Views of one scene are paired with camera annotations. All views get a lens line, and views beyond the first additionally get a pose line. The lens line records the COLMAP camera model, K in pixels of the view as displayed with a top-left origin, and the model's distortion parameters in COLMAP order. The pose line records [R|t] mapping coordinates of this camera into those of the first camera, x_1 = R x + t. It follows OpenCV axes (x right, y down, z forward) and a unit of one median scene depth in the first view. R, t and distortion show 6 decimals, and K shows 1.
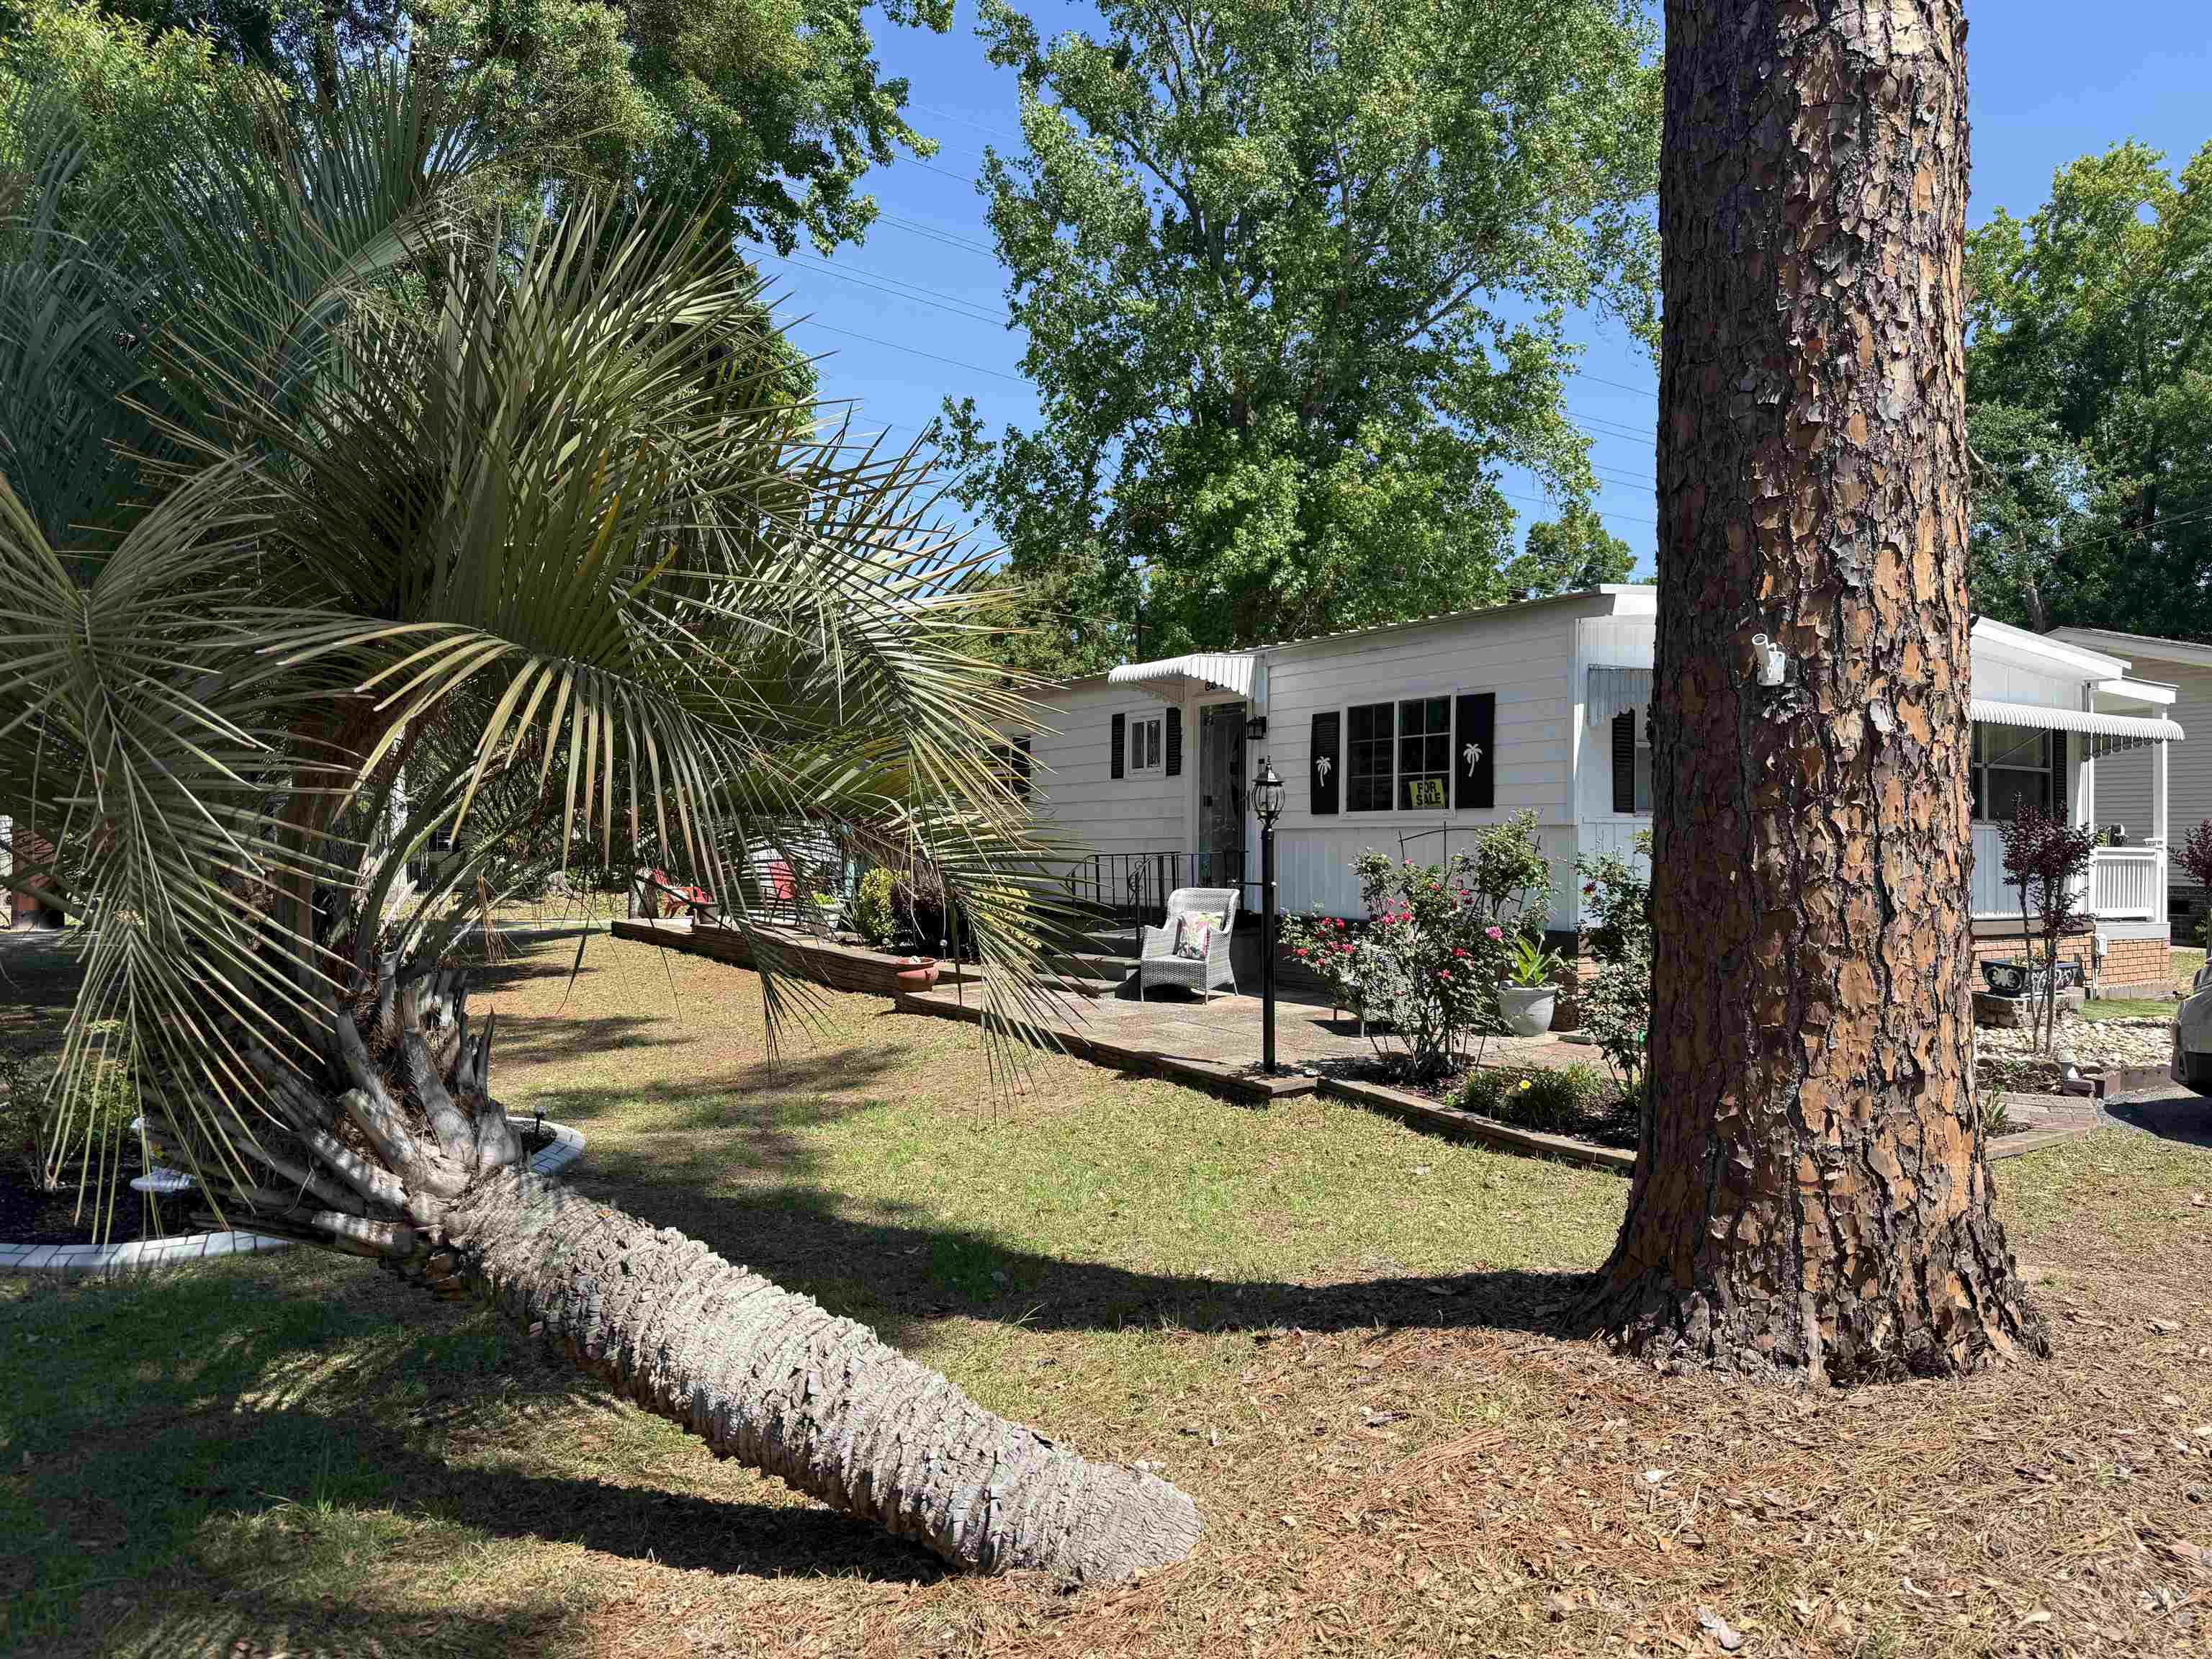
lens RADIAL K [[1566.3, 0, 1099.5], [0, 1566.3, 833.7], [0, 0, 1]] dist [0.021963, 0.002338]
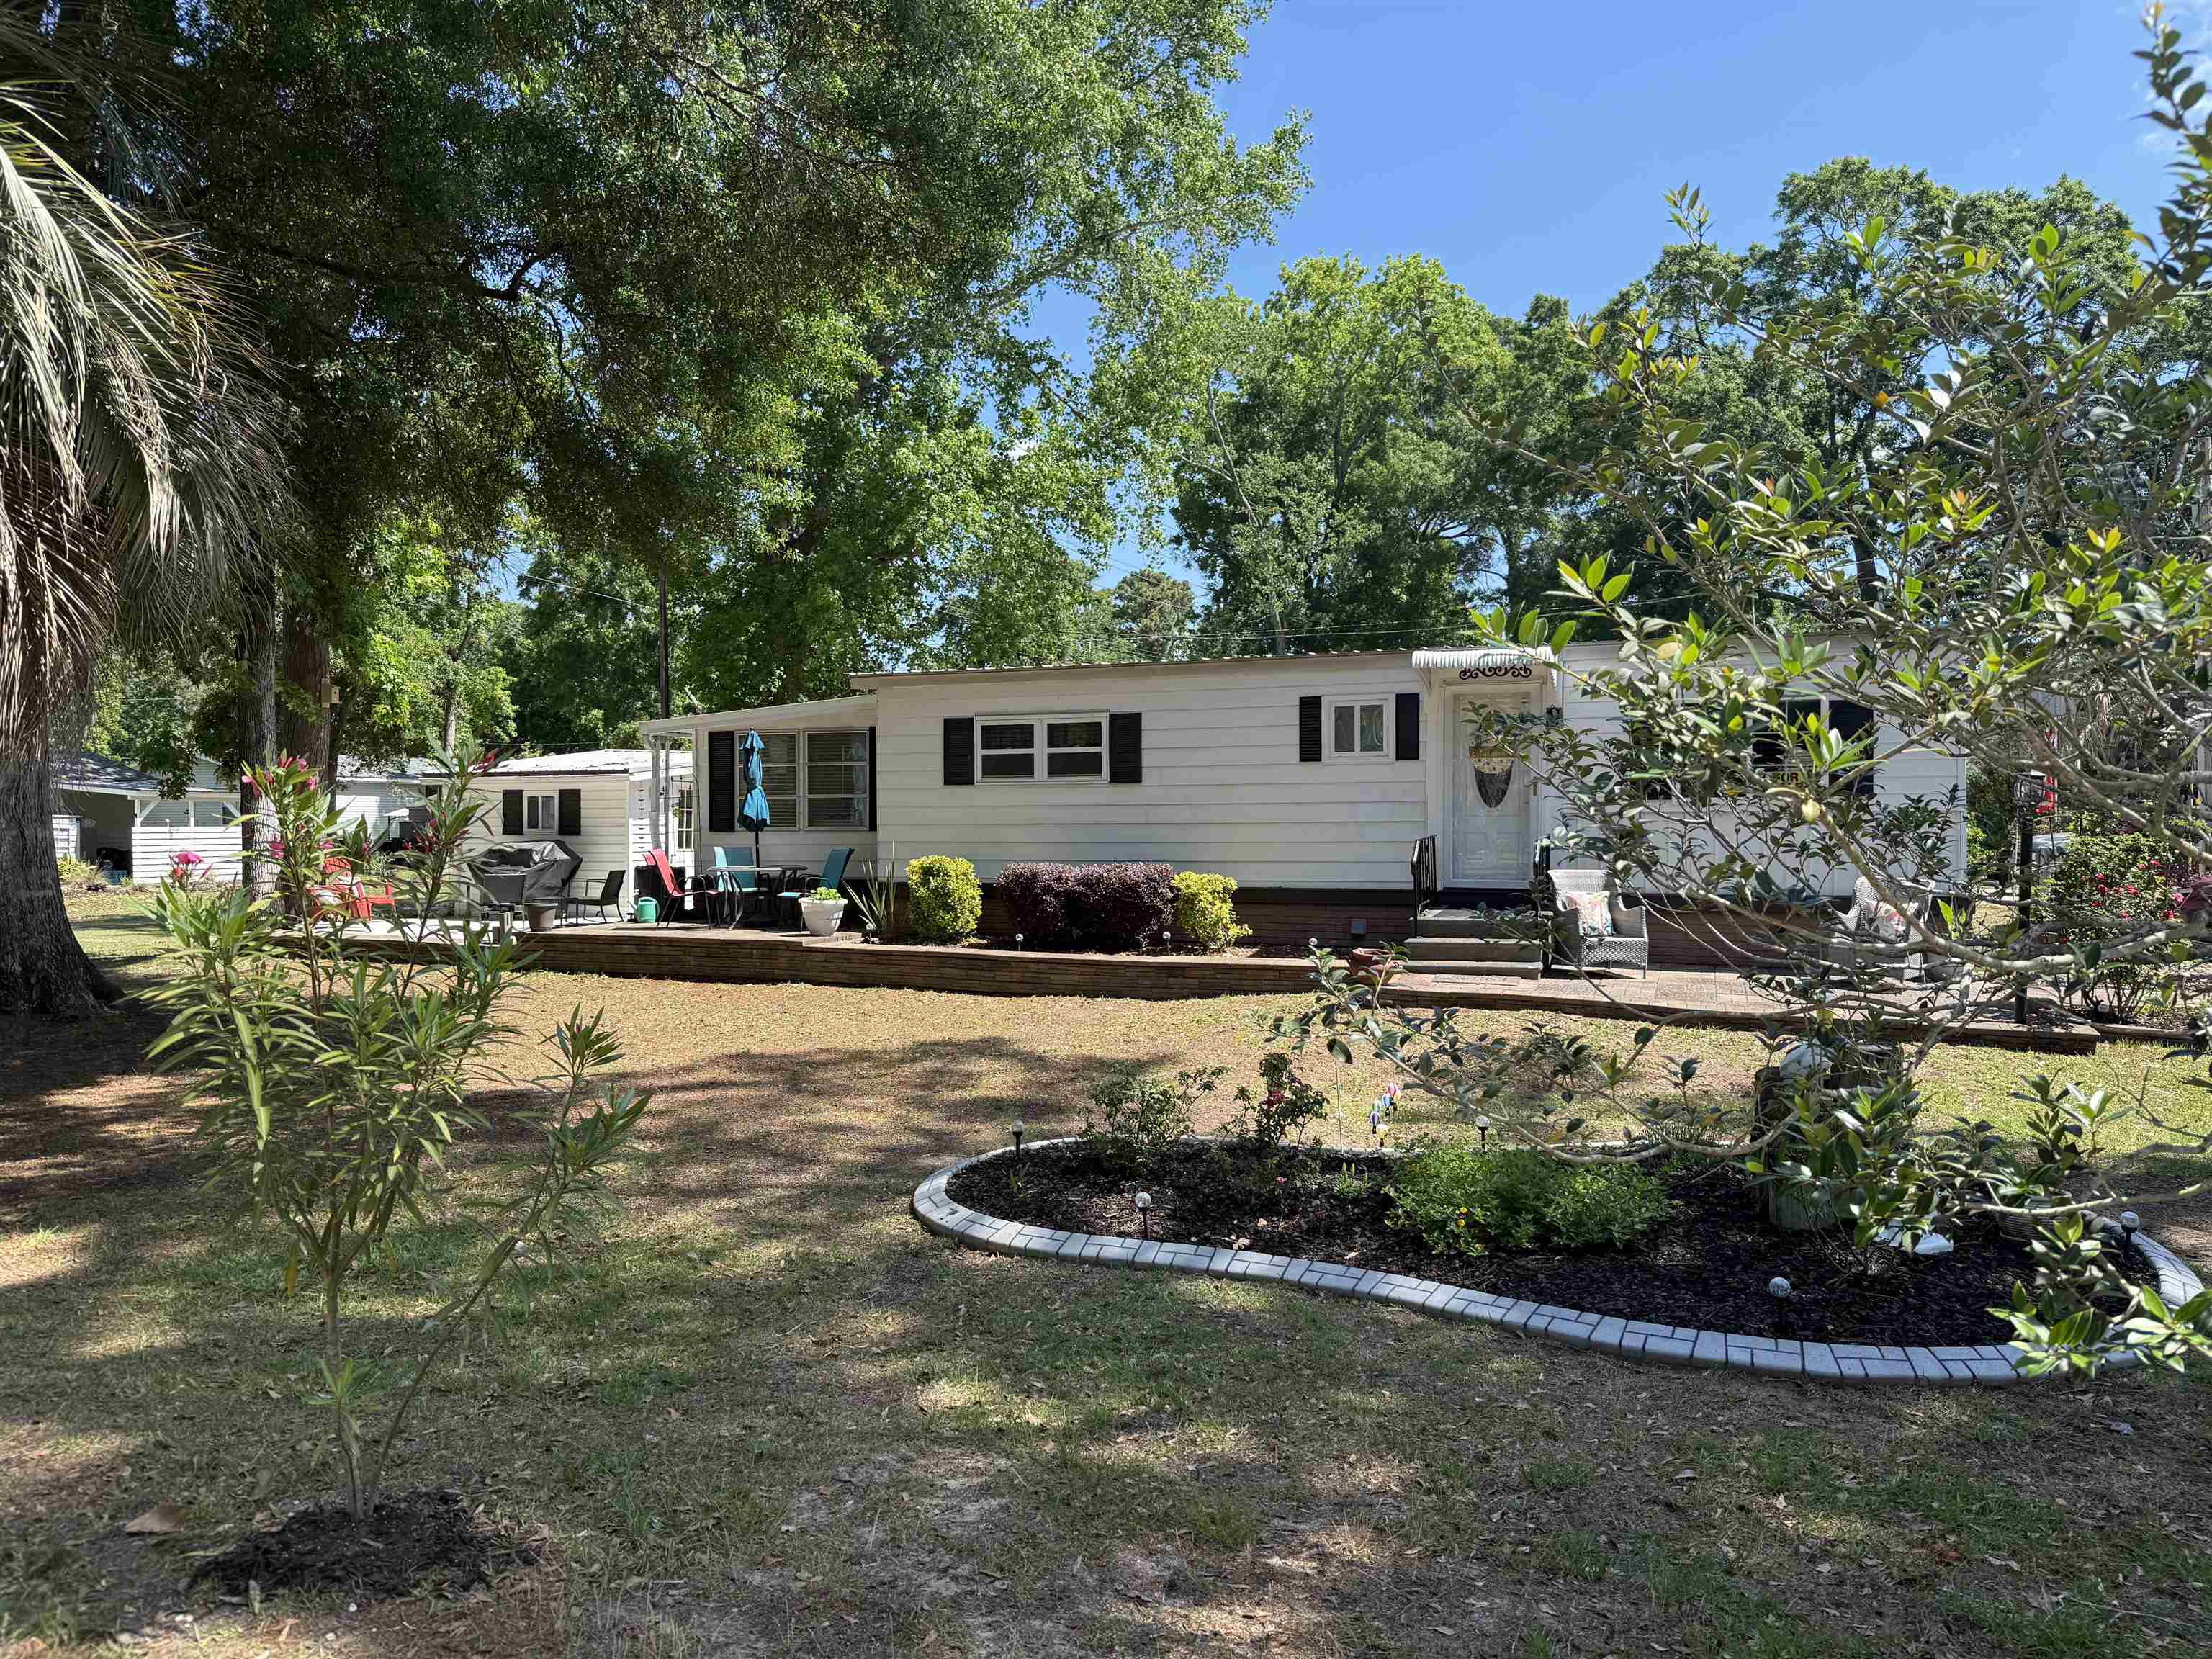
lens RADIAL K [[1566.3, 0, 1098.9], [0, 1566.3, 824.0], [0, 0, 1]] dist [0.021963, 0.002338]
pose [[0.783344, -0.009134, 0.621521, -0.668652], [-0.000246, 0.999887, 0.015004, -0.009646], [-0.621588, -0.011906, 0.783254, 0.276083]]
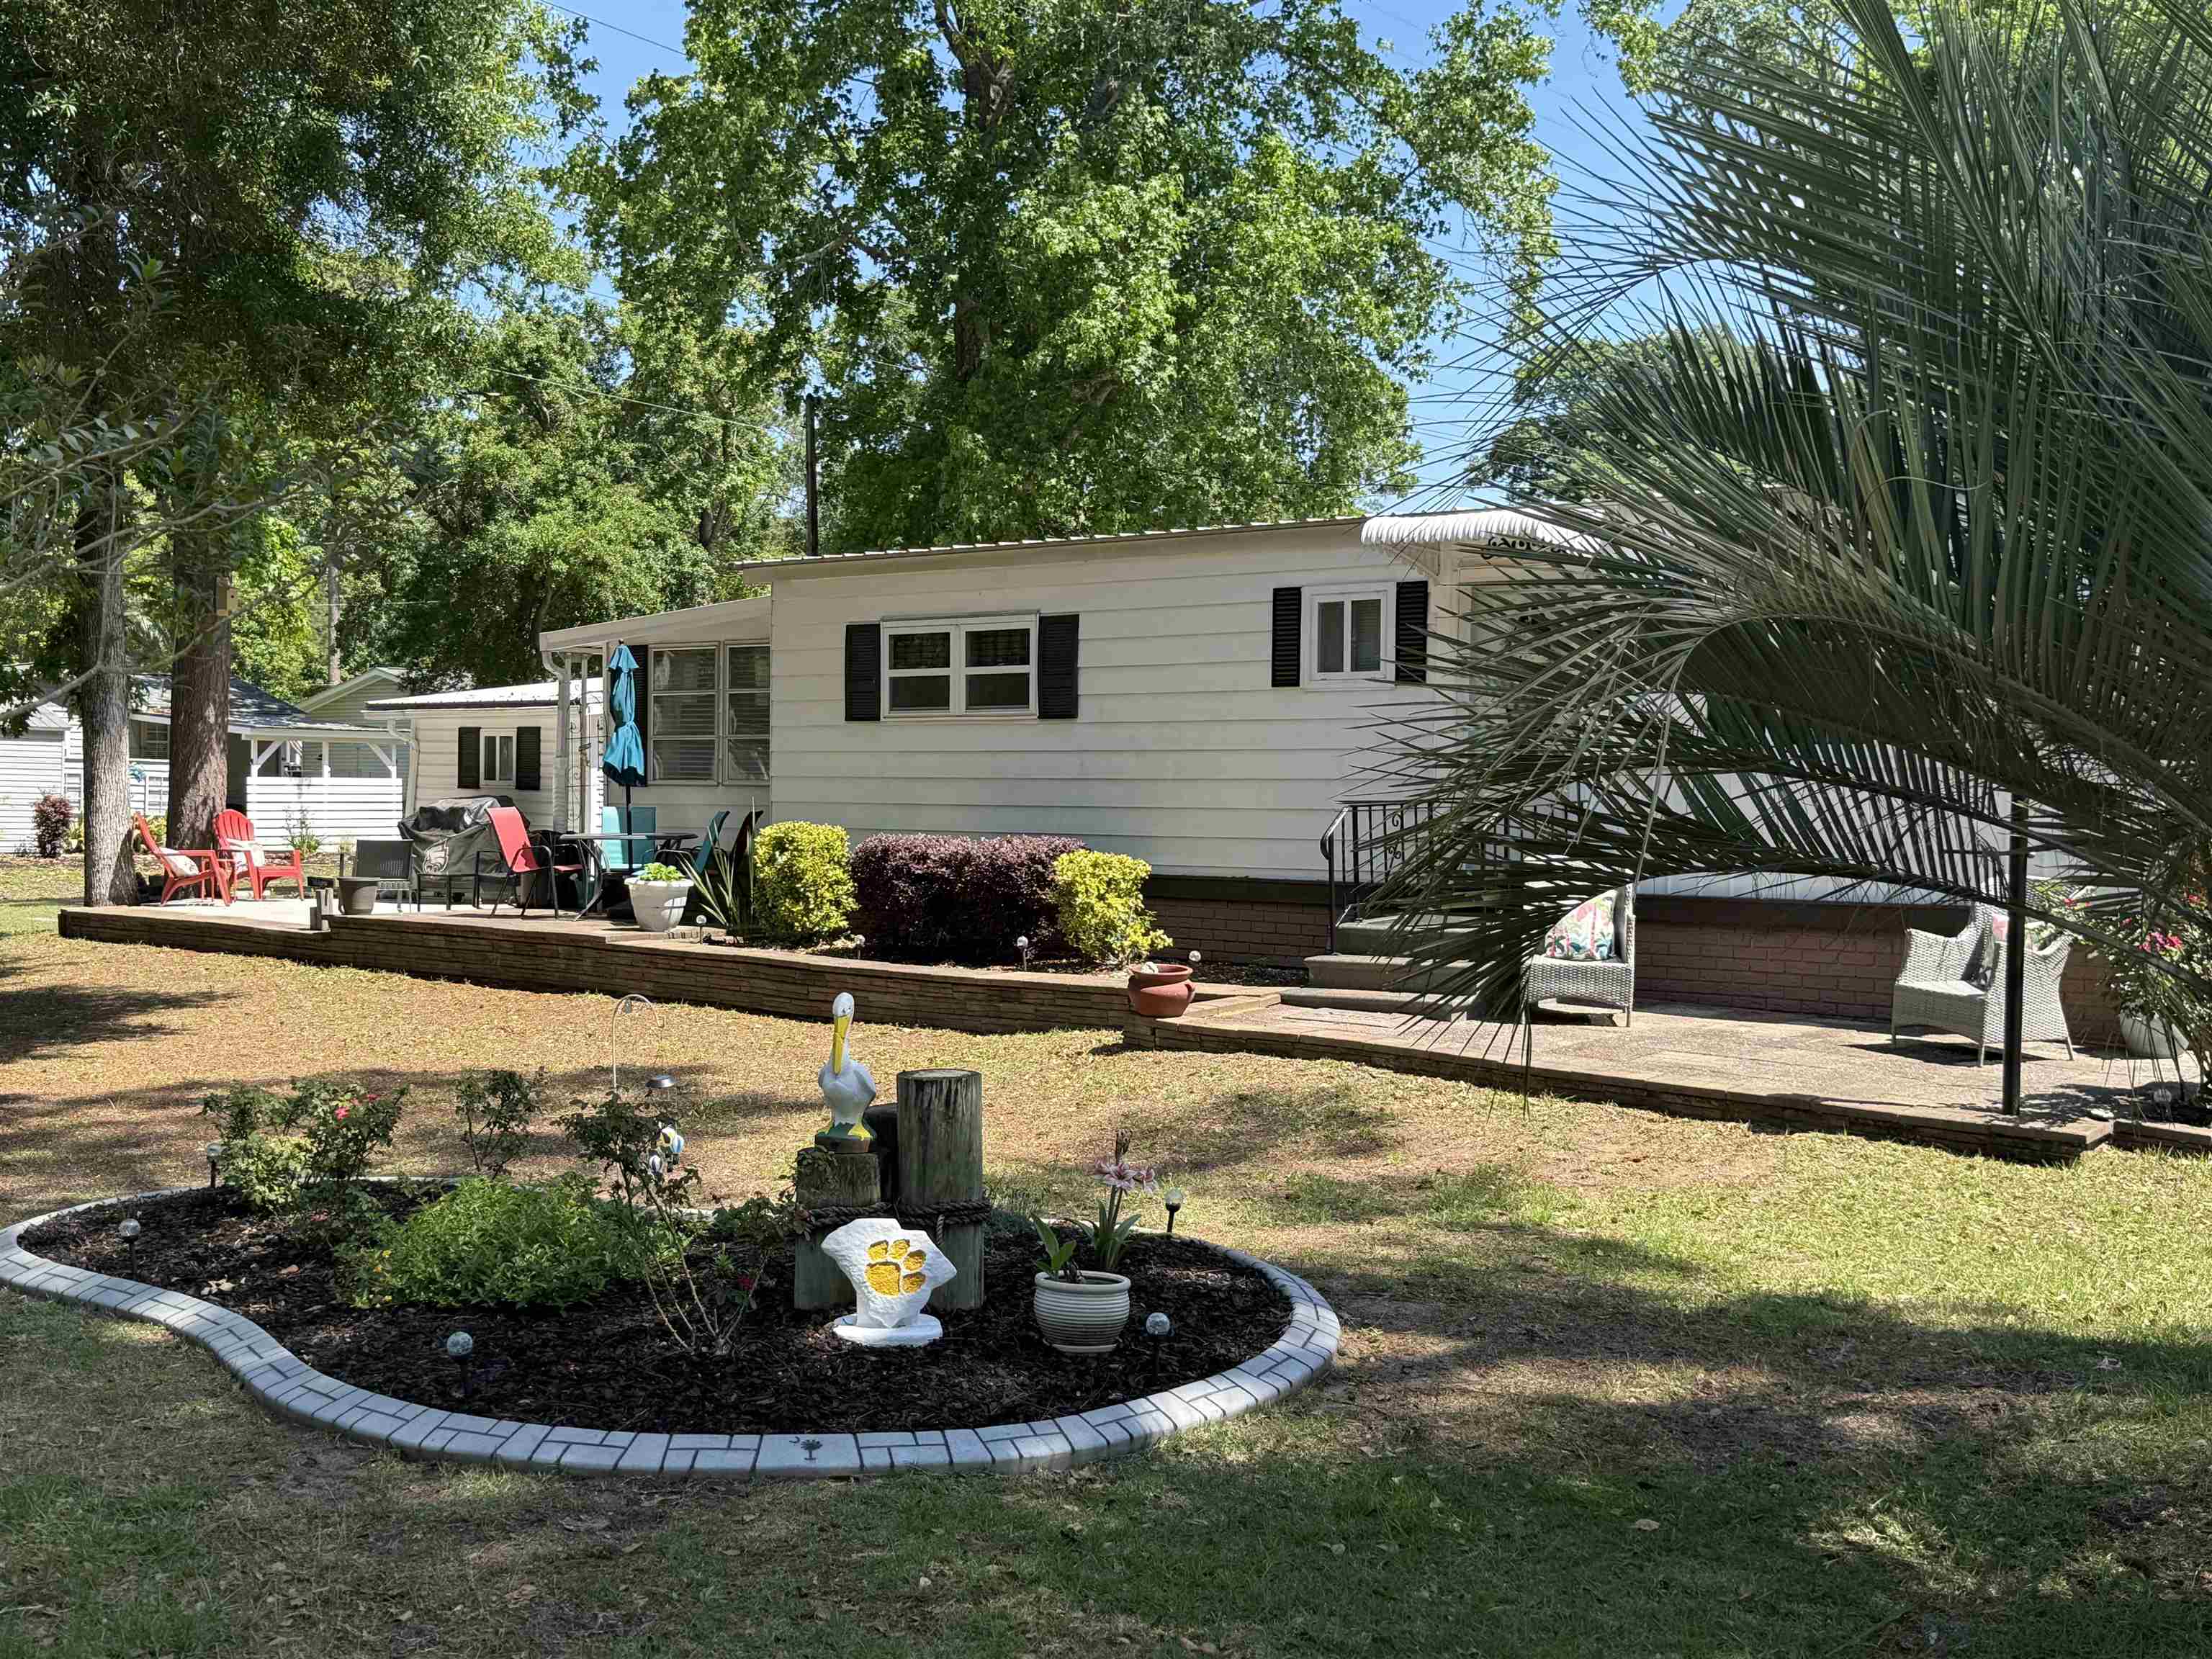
lens RADIAL K [[2548.8, 0, 1118.2], [0, 2548.8, 826.3], [0, 0, 1]] dist [0.093415, 0.000000]
pose [[0.945614, -0.000628, 0.325291, -0.374386], [-0.009316, 0.999536, 0.029009, -0.006722], [-0.325158, -0.030462, 0.945169, 0.009322]]
